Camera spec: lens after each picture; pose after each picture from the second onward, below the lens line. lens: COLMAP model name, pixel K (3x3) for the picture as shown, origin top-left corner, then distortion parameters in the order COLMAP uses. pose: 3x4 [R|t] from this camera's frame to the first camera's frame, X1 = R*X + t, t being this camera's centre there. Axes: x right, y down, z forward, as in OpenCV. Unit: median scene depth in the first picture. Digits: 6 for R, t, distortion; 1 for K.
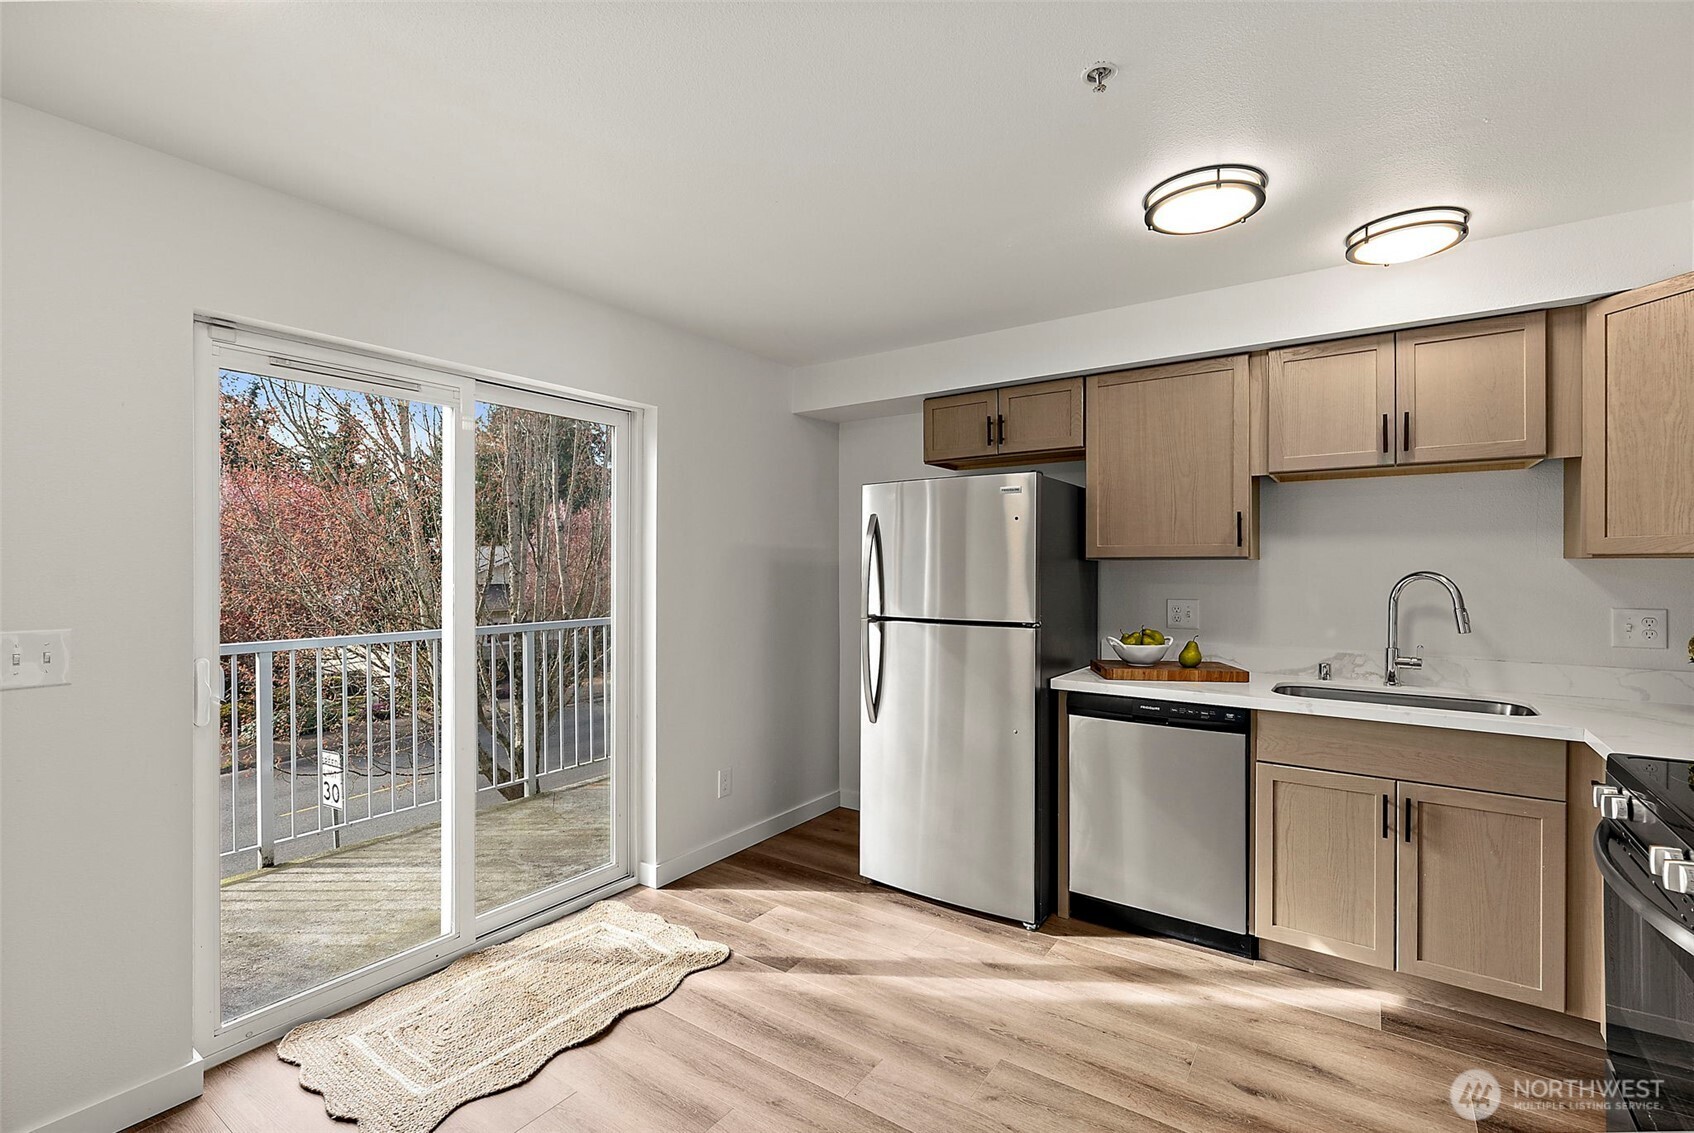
lens RADIAL K [[751.0, 0, 875.1], [0, 751.0, 570.4], [0, 0, 1]] dist [-0.000381, -0.000238]
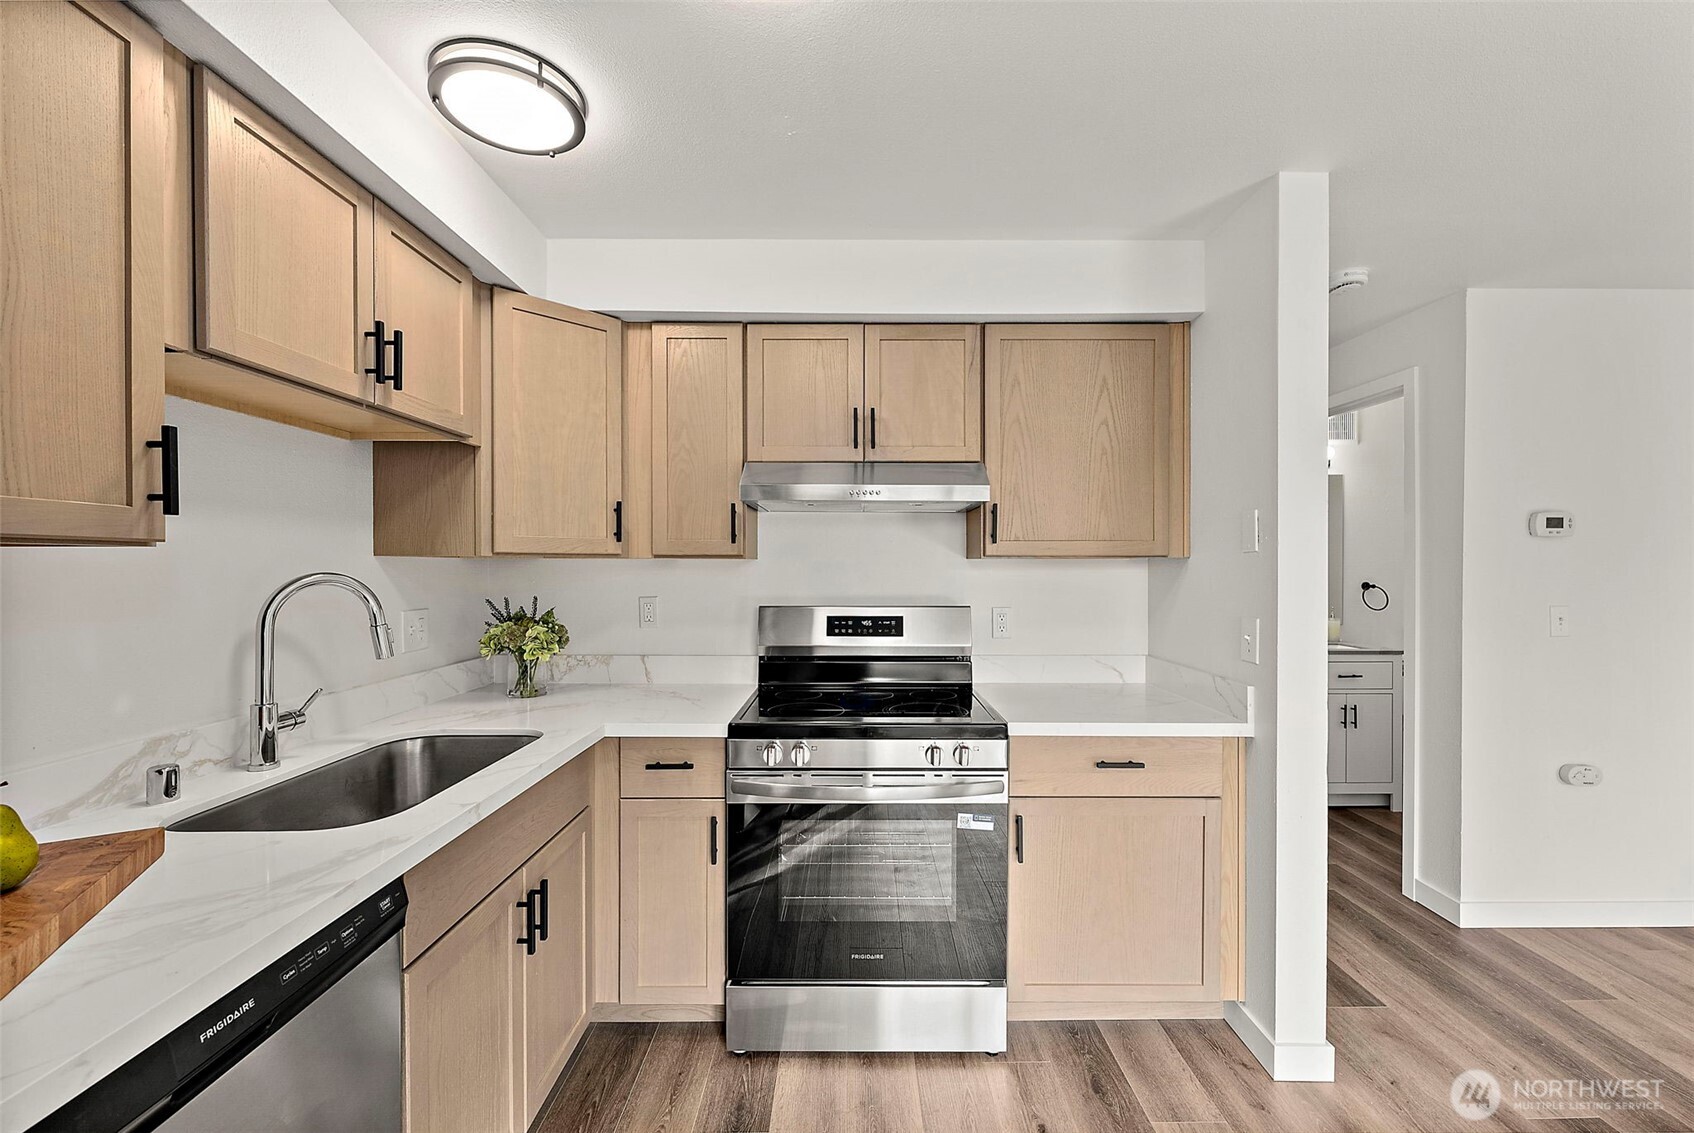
lens RADIAL K [[683.2, 0, 853.4], [0, 683.2, 568.7], [0, 0, 1]] dist [-0.000553, -0.000653]
pose [[-0.566991, -0.003893, 0.823715, -0.009834], [0.005760, 0.999946, 0.008691, -0.004296], [-0.823704, 0.009673, -0.566938, 0.936410]]
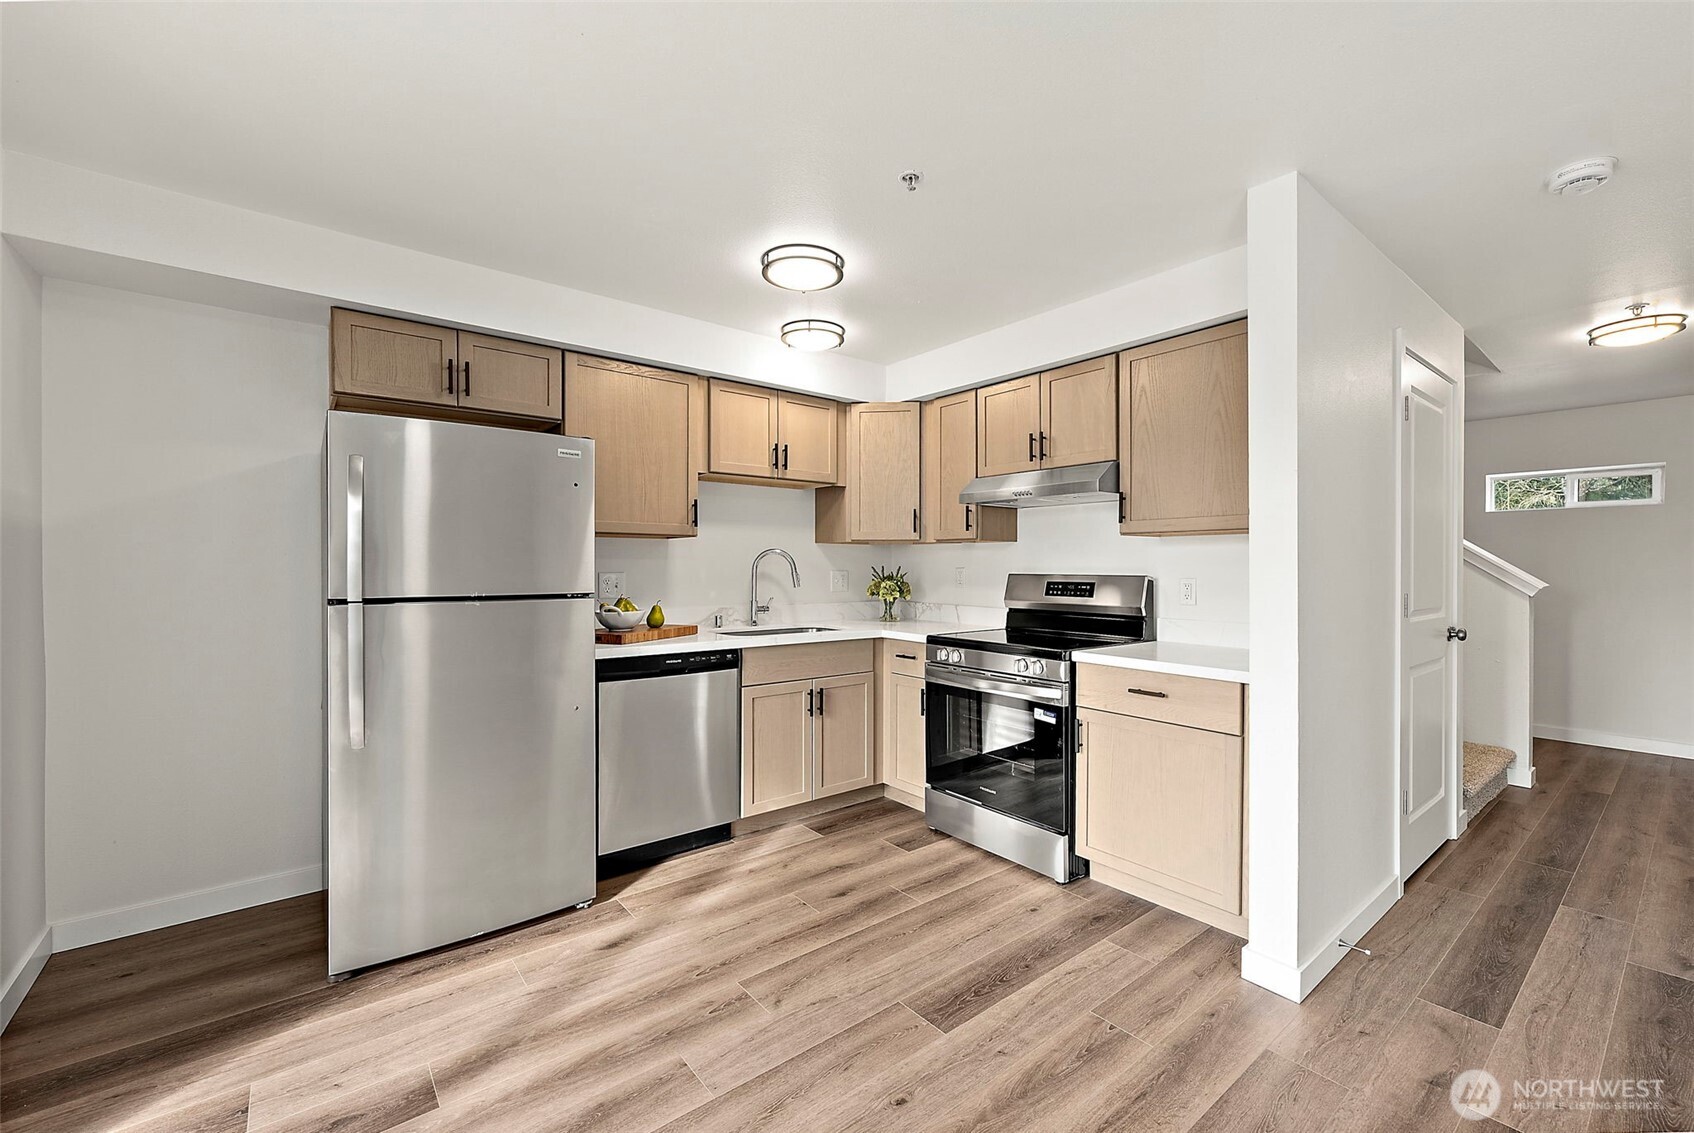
lens RADIAL K [[690.5, 0, 845.7], [0, 690.5, 570.1], [0, 0, 1]] dist [0.000031, 0.000352]
pose [[0.304480, -0.005573, 0.952502, -0.562434], [0.004555, 0.999980, 0.004395, 0.038530], [-0.952508, 0.003000, 0.304499, 0.417485]]
